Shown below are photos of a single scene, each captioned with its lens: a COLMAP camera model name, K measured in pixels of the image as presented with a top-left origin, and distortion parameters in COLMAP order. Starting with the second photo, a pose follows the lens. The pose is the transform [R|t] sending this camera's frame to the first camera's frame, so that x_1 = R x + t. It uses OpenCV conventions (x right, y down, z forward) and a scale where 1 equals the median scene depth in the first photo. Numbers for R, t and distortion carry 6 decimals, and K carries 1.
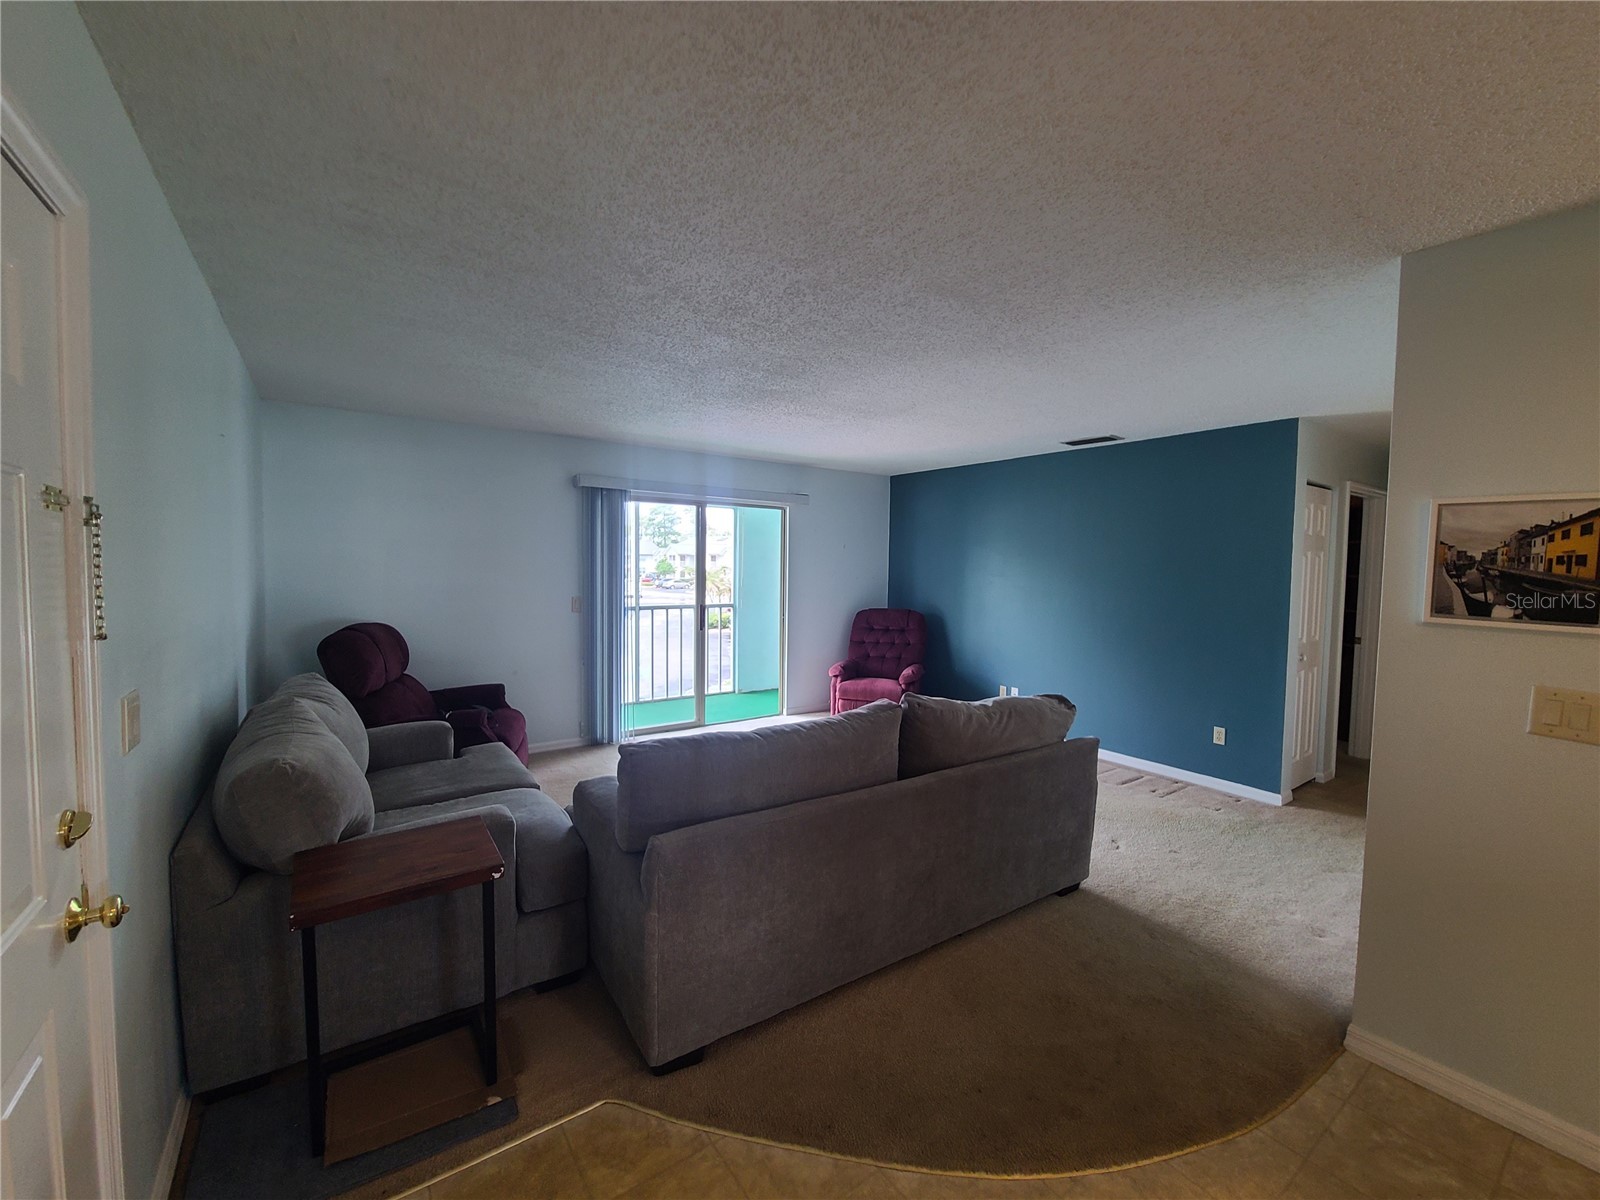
lens RADIAL K [[651.4, 0, 818.0], [0, 651.4, 596.8], [0, 0, 1]] dist [-0.001654, -0.000177]
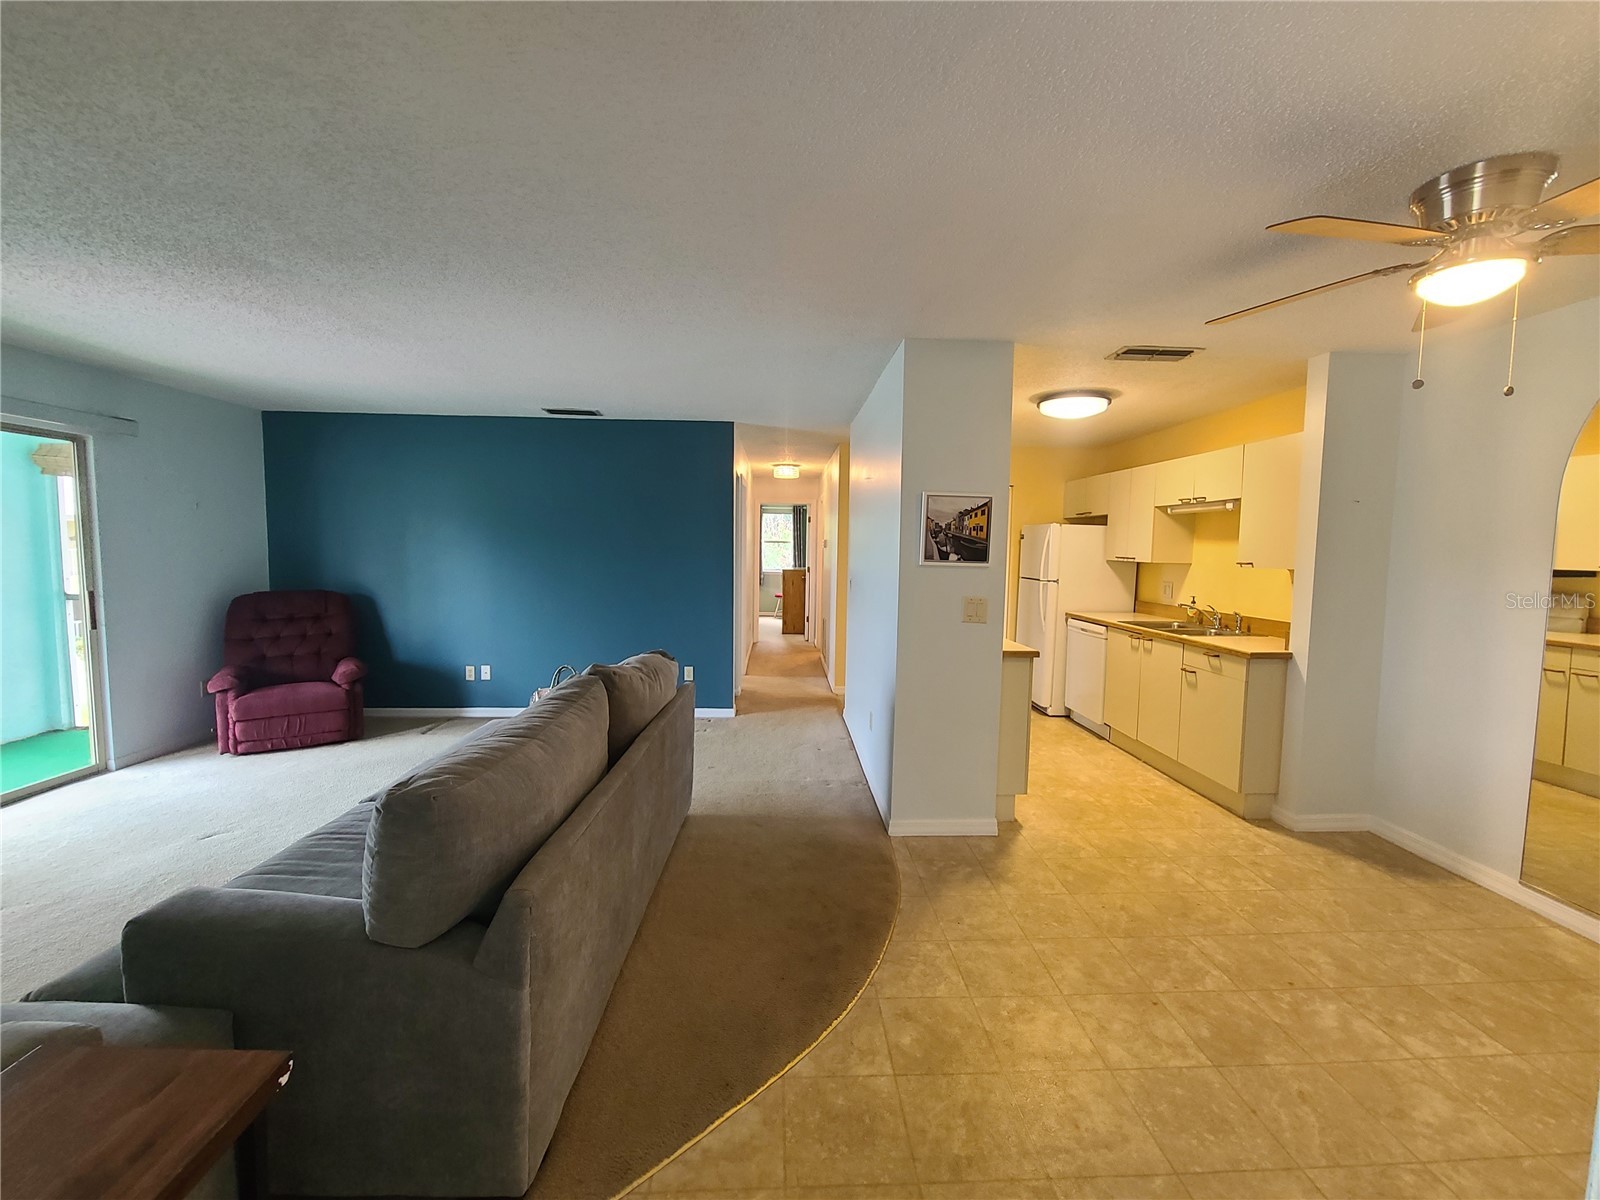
lens RADIAL K [[648.9, 0, 800.0], [0, 648.9, 600.0], [0, 0, 1]] dist [-0.003701, -0.000386]
pose [[0.553822, -0.073073, 0.829422, -0.579359], [0.037356, 0.997319, 0.062921, 0.011008], [-0.831796, -0.003863, 0.555067, 0.298838]]
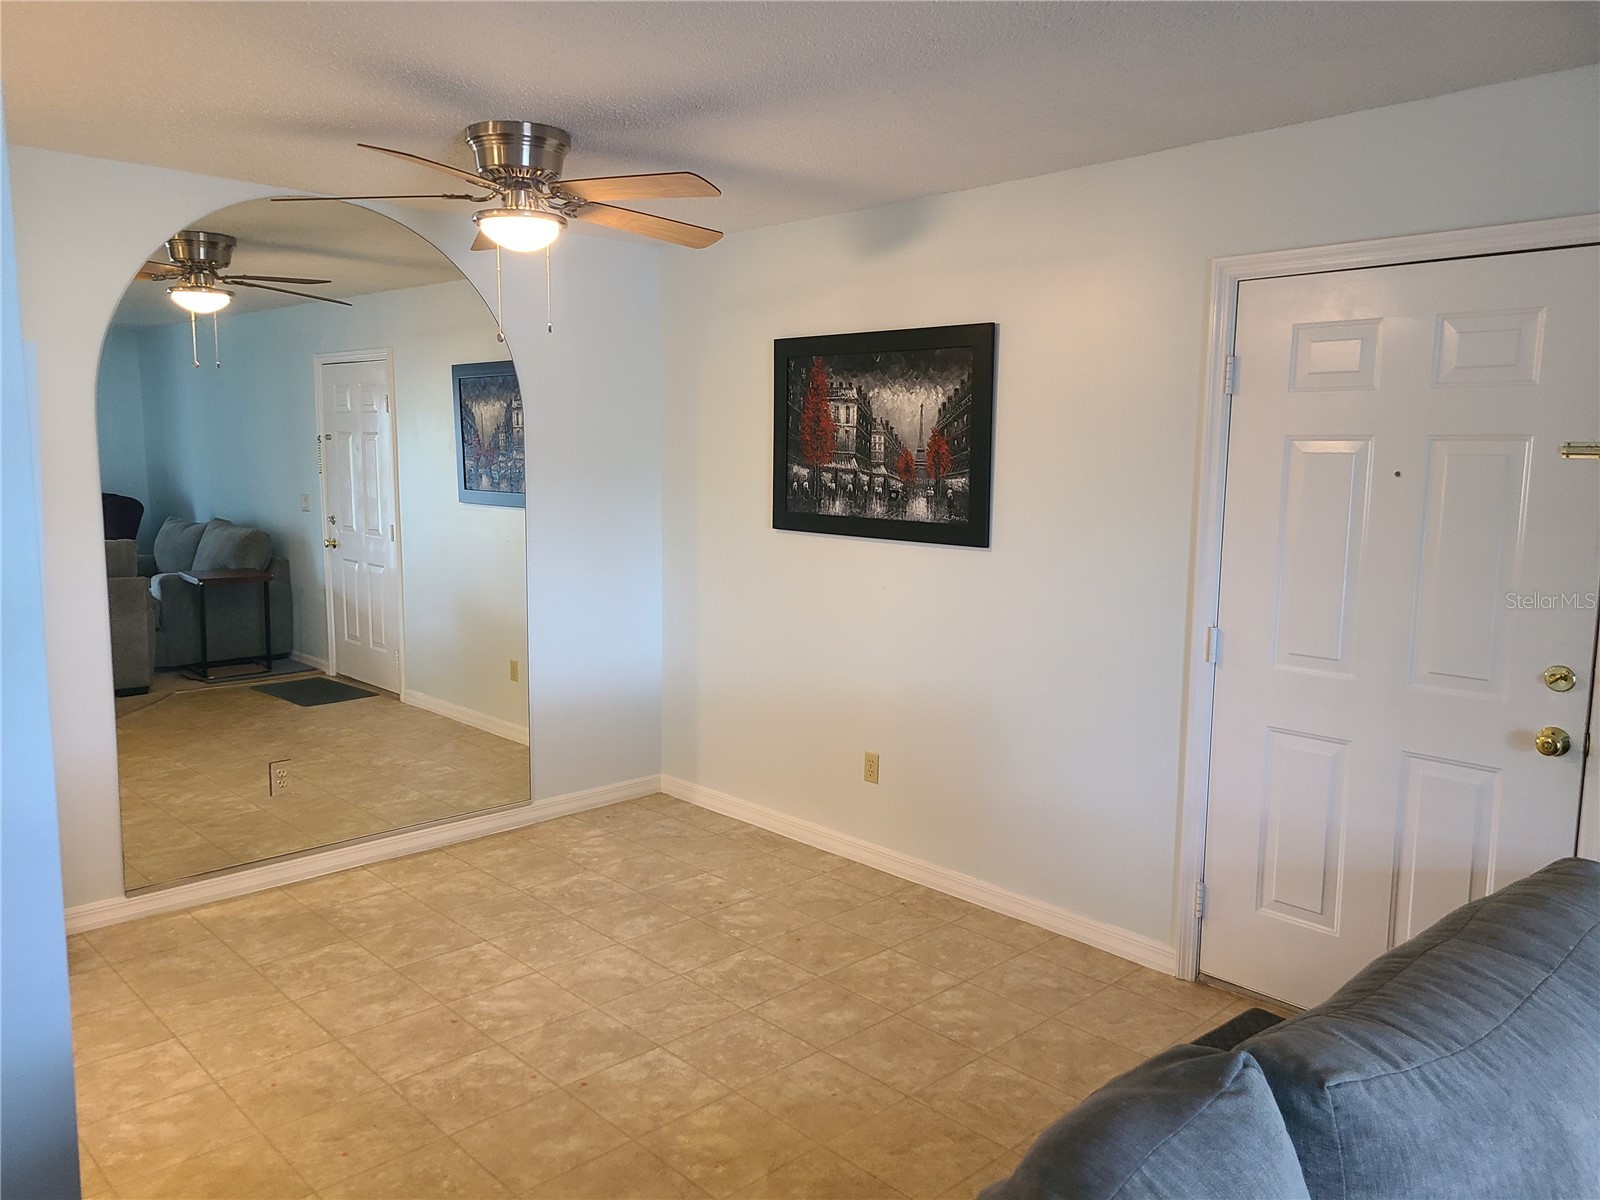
lens RADIAL K [[1169.3, 0, 800.0], [0, 1169.3, 600.0], [0, 0, 1]] dist [0.056999, -0.032755]
pose [[-0.991001, -0.005358, -0.133750, 0.455649], [-0.029498, 0.983377, 0.179164, -0.124099], [0.130566, 0.181497, -0.974685, 1.730853]]
